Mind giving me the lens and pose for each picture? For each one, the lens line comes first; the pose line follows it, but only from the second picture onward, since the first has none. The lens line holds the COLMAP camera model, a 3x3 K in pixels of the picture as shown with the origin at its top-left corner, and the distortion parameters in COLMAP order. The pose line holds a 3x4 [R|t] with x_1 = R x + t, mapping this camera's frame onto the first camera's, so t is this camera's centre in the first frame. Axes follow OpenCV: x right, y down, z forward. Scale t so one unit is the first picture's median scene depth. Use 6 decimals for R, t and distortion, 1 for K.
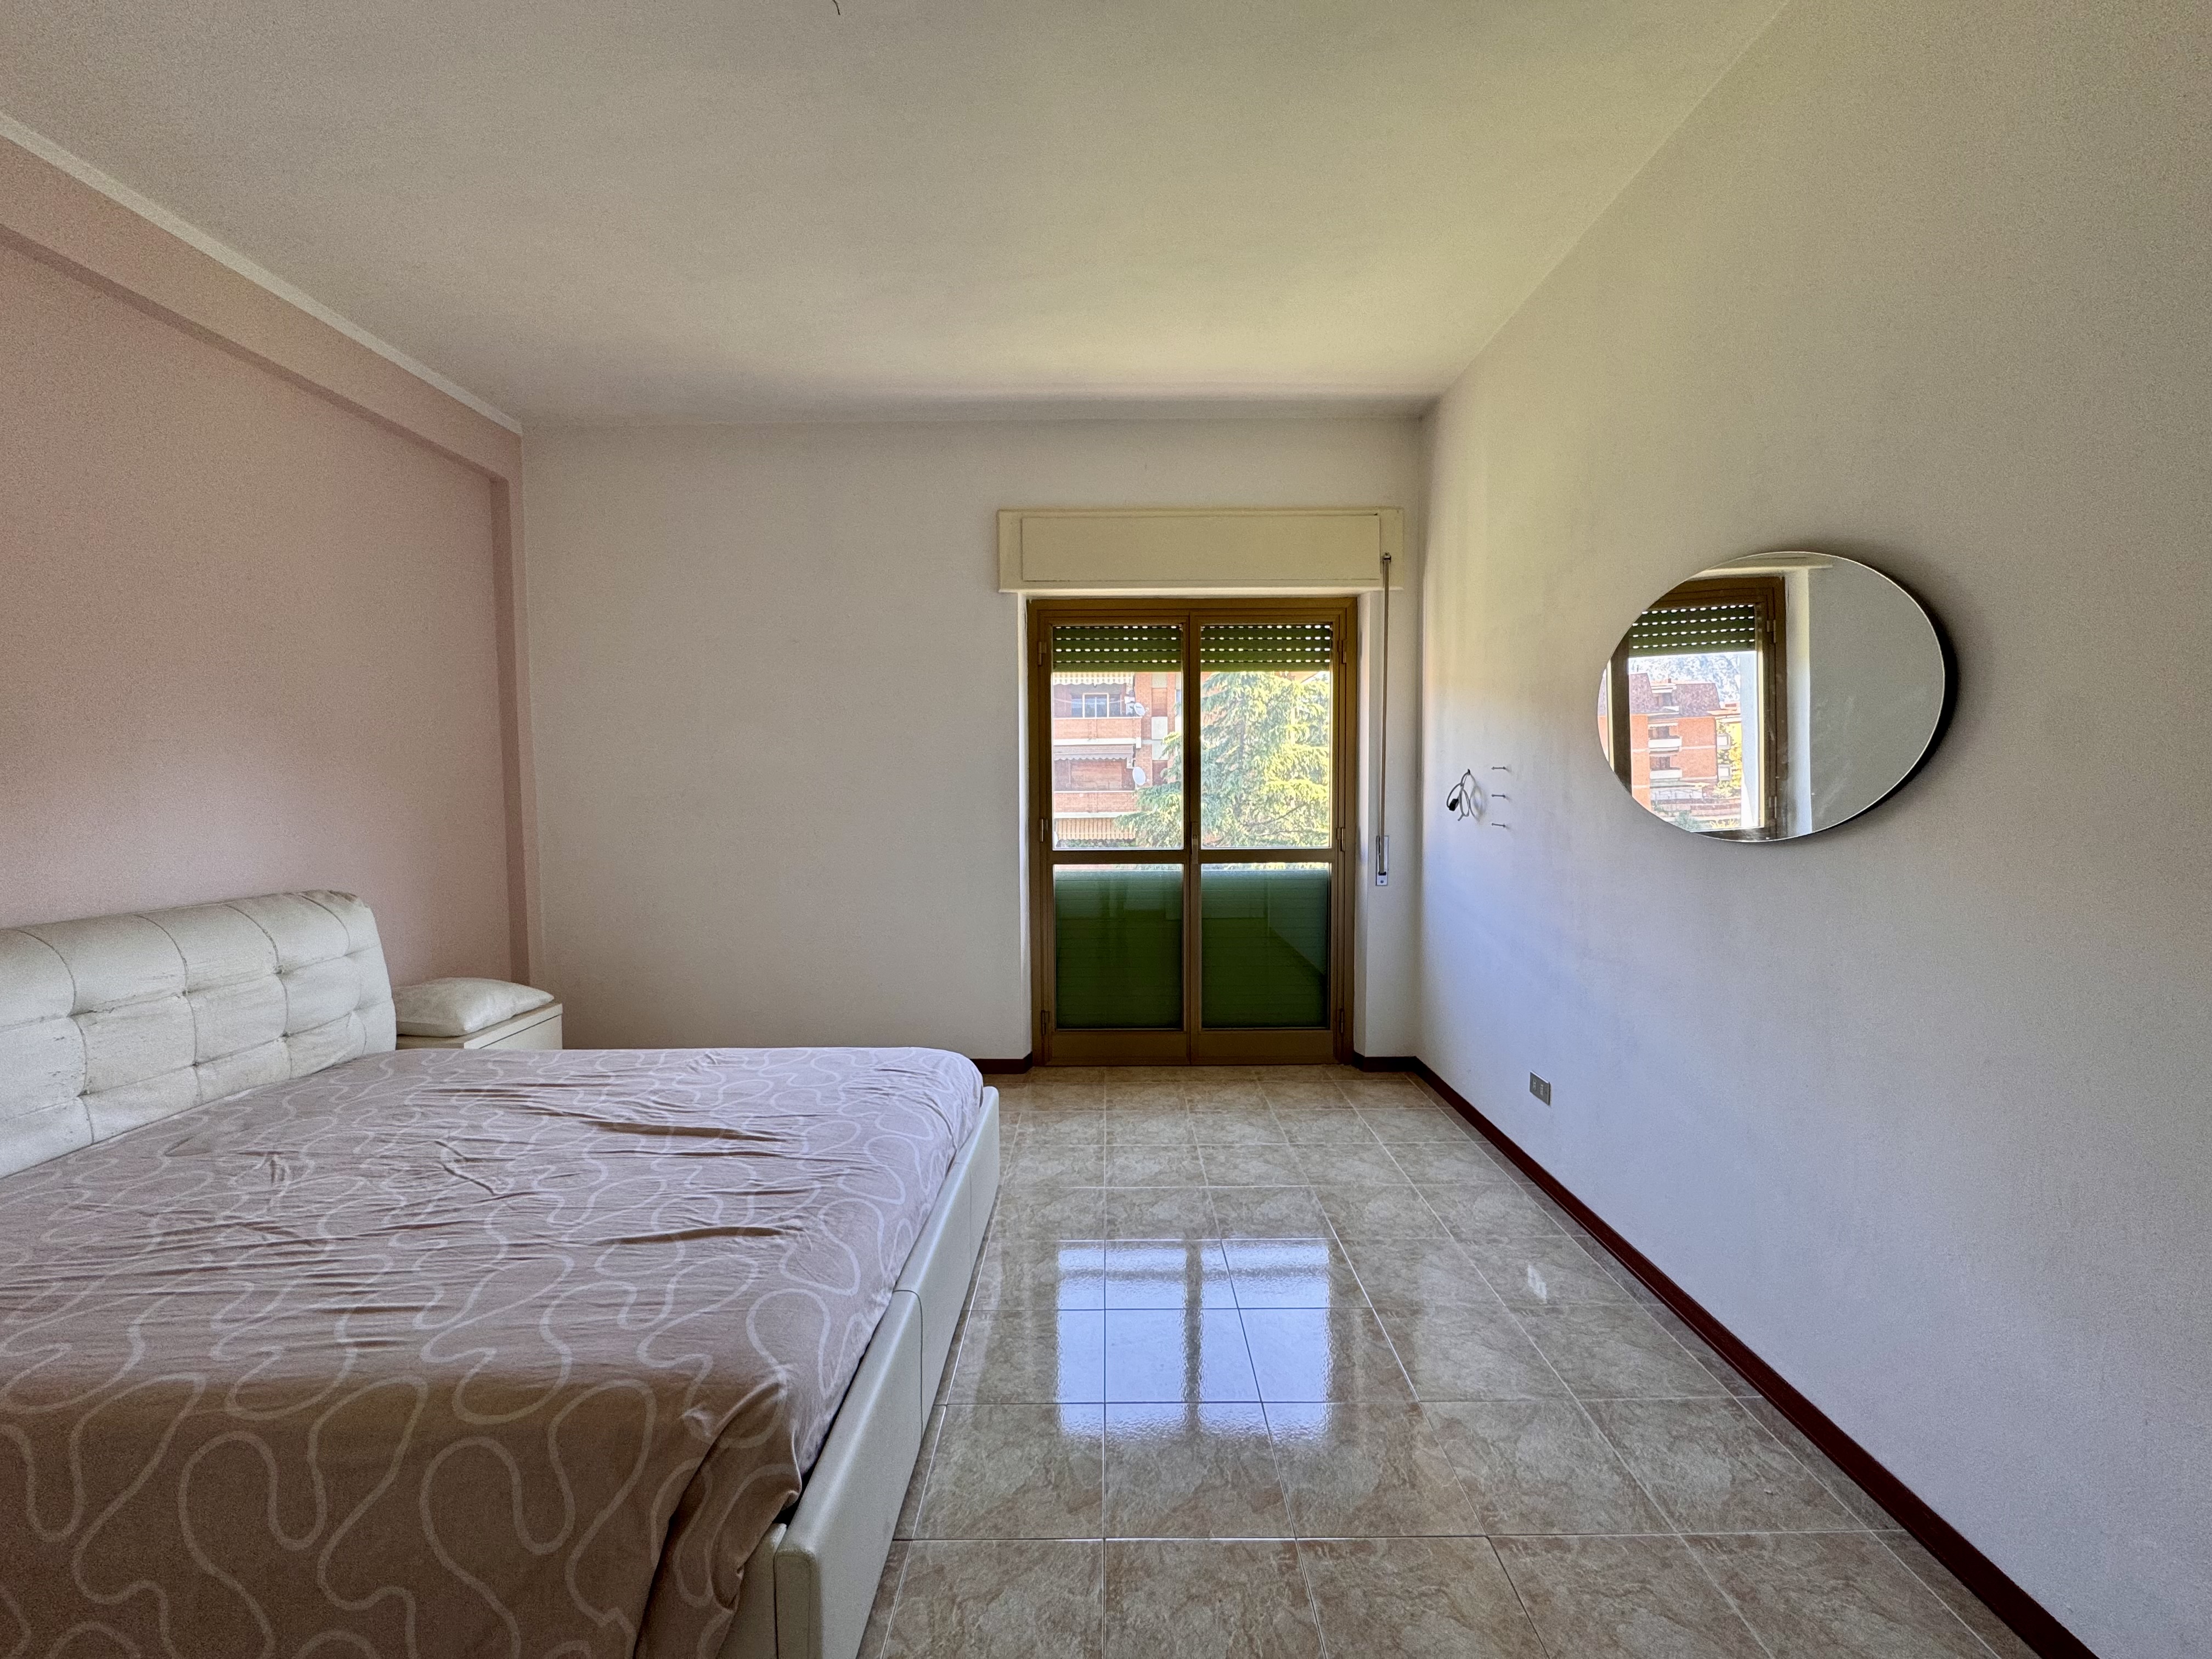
lens RADIAL K [[878.3, 0, 1036.9], [0, 878.3, 836.8], [0, 0, 1]] dist [-0.000771, -0.000018]
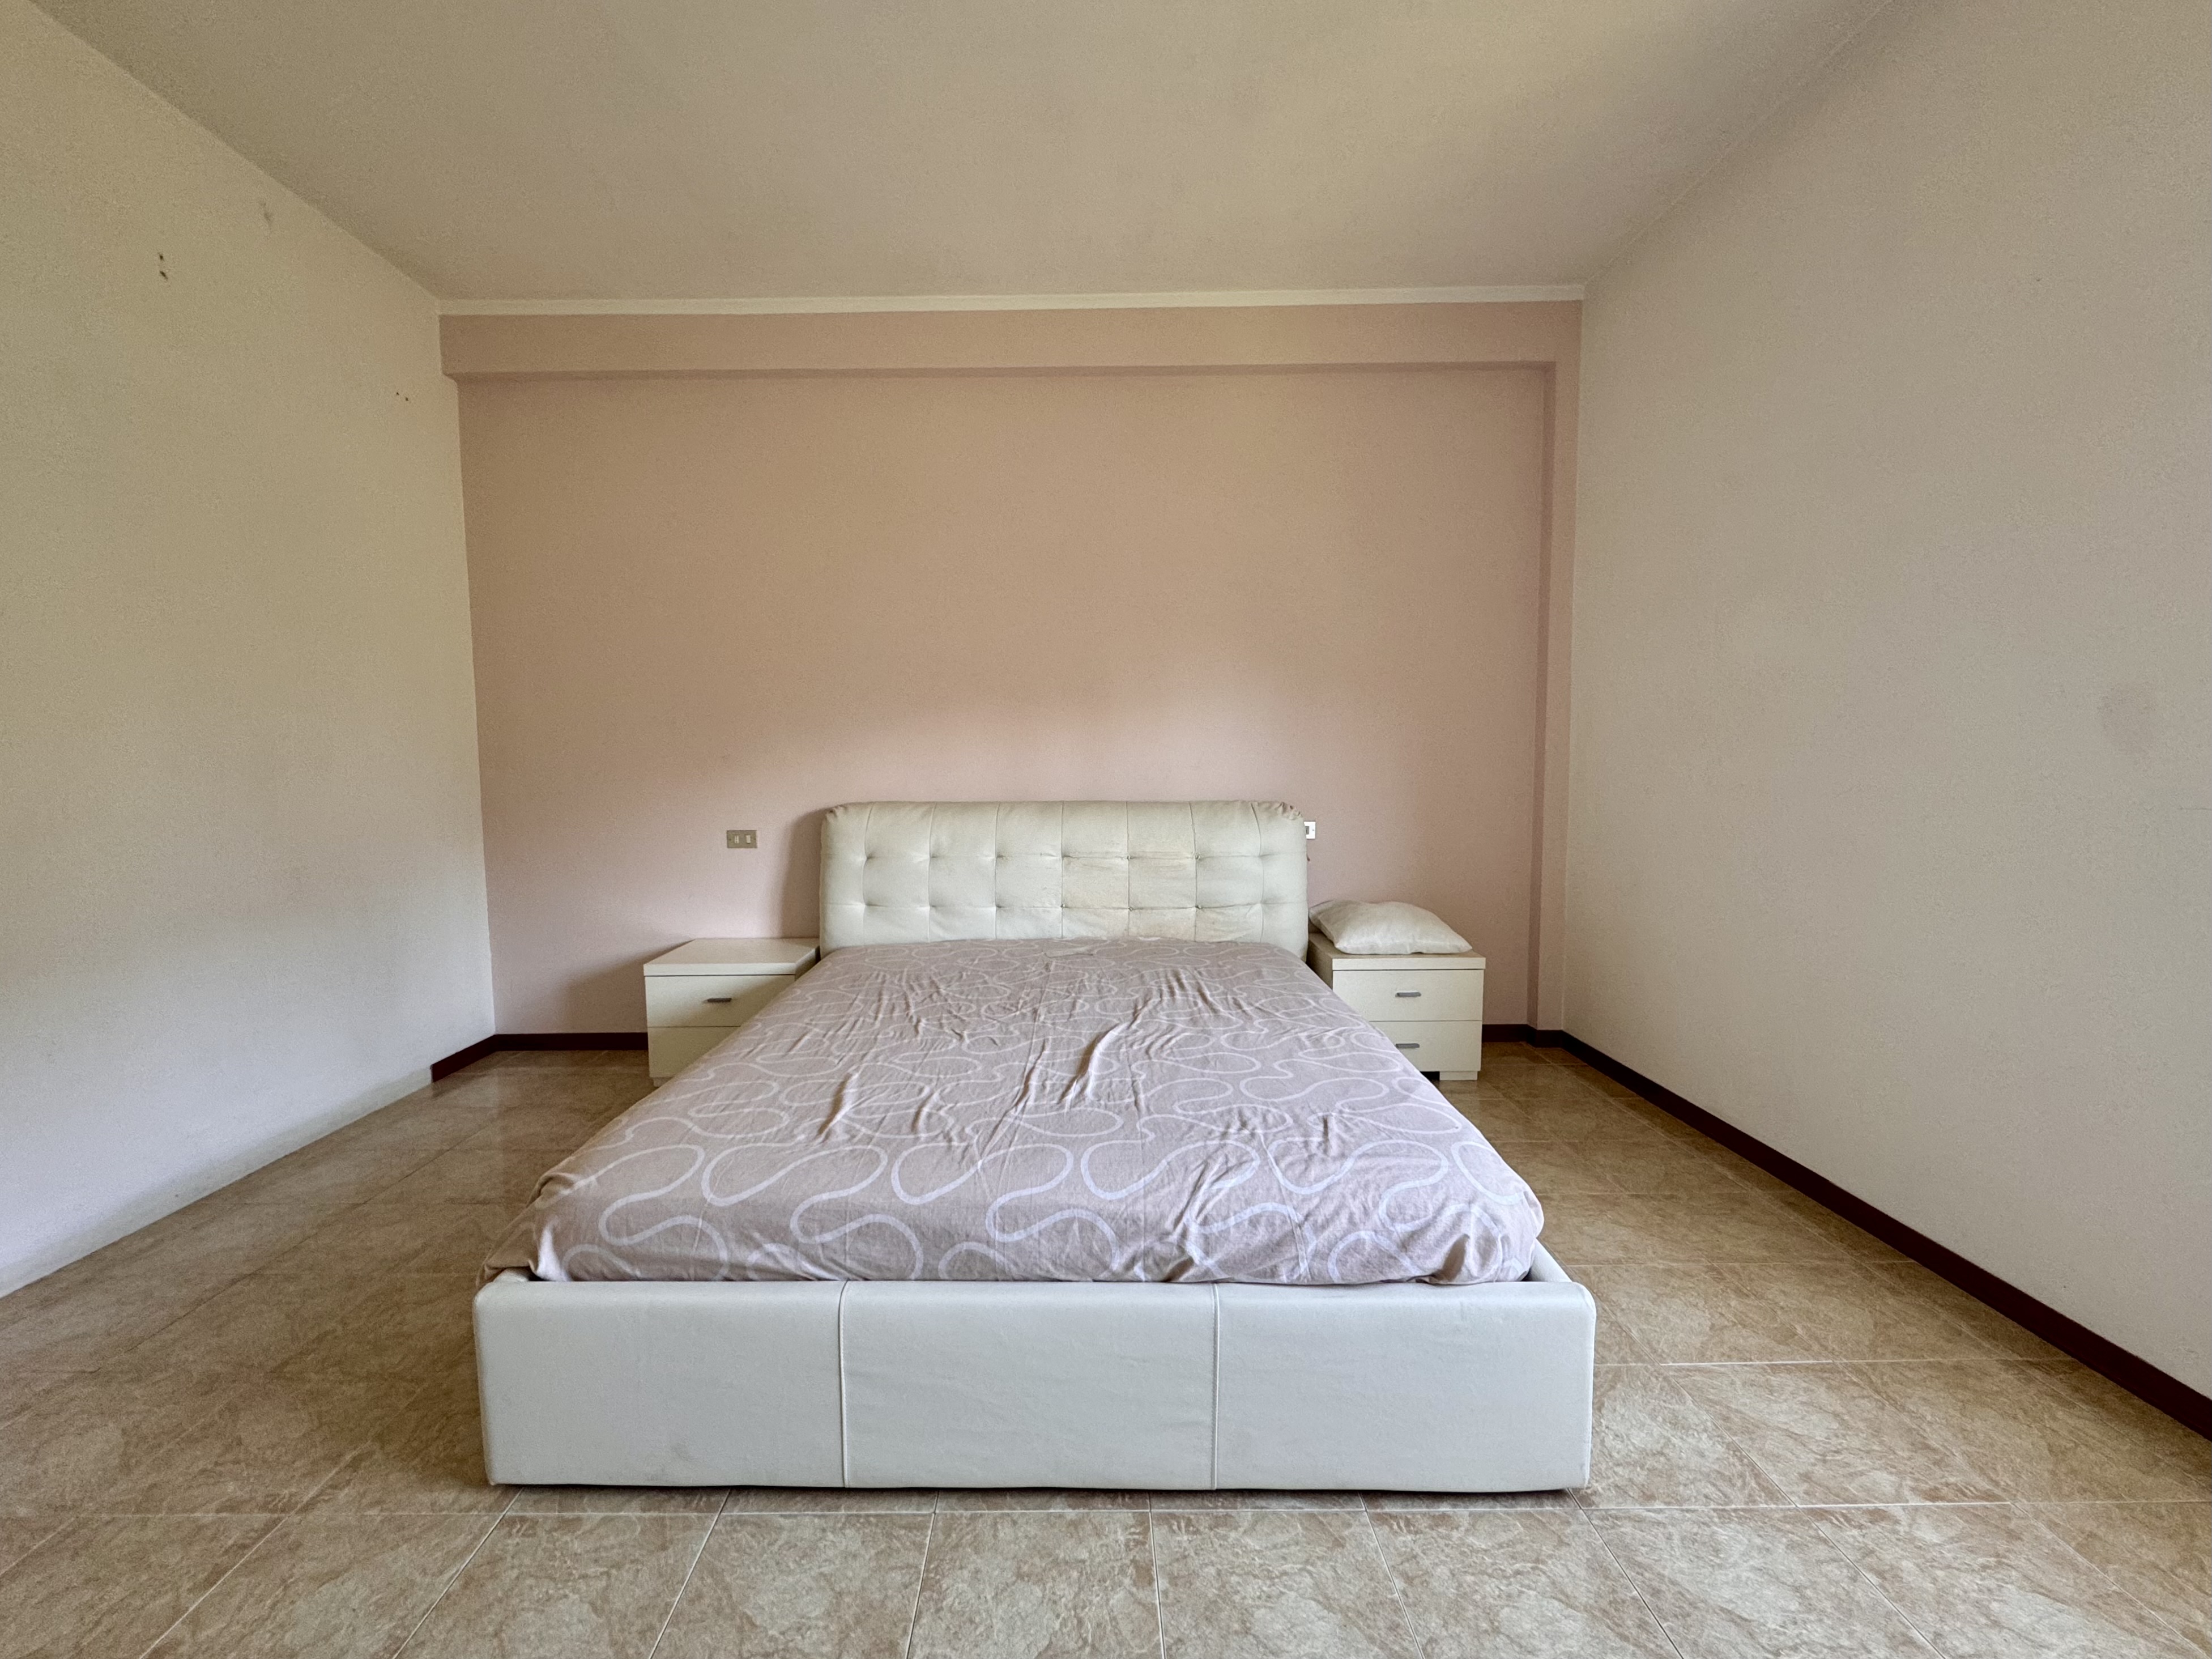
lens RADIAL K [[901.1, 0, 1125.5], [0, 901.1, 824.8], [0, 0, 1]] dist [0.000524, 0.000197]
pose [[0.074731, 0.082208, -0.993809, 0.495488], [-0.050723, 0.995619, 0.078543, 0.007792], [0.995913, 0.044540, 0.078574, 0.875509]]
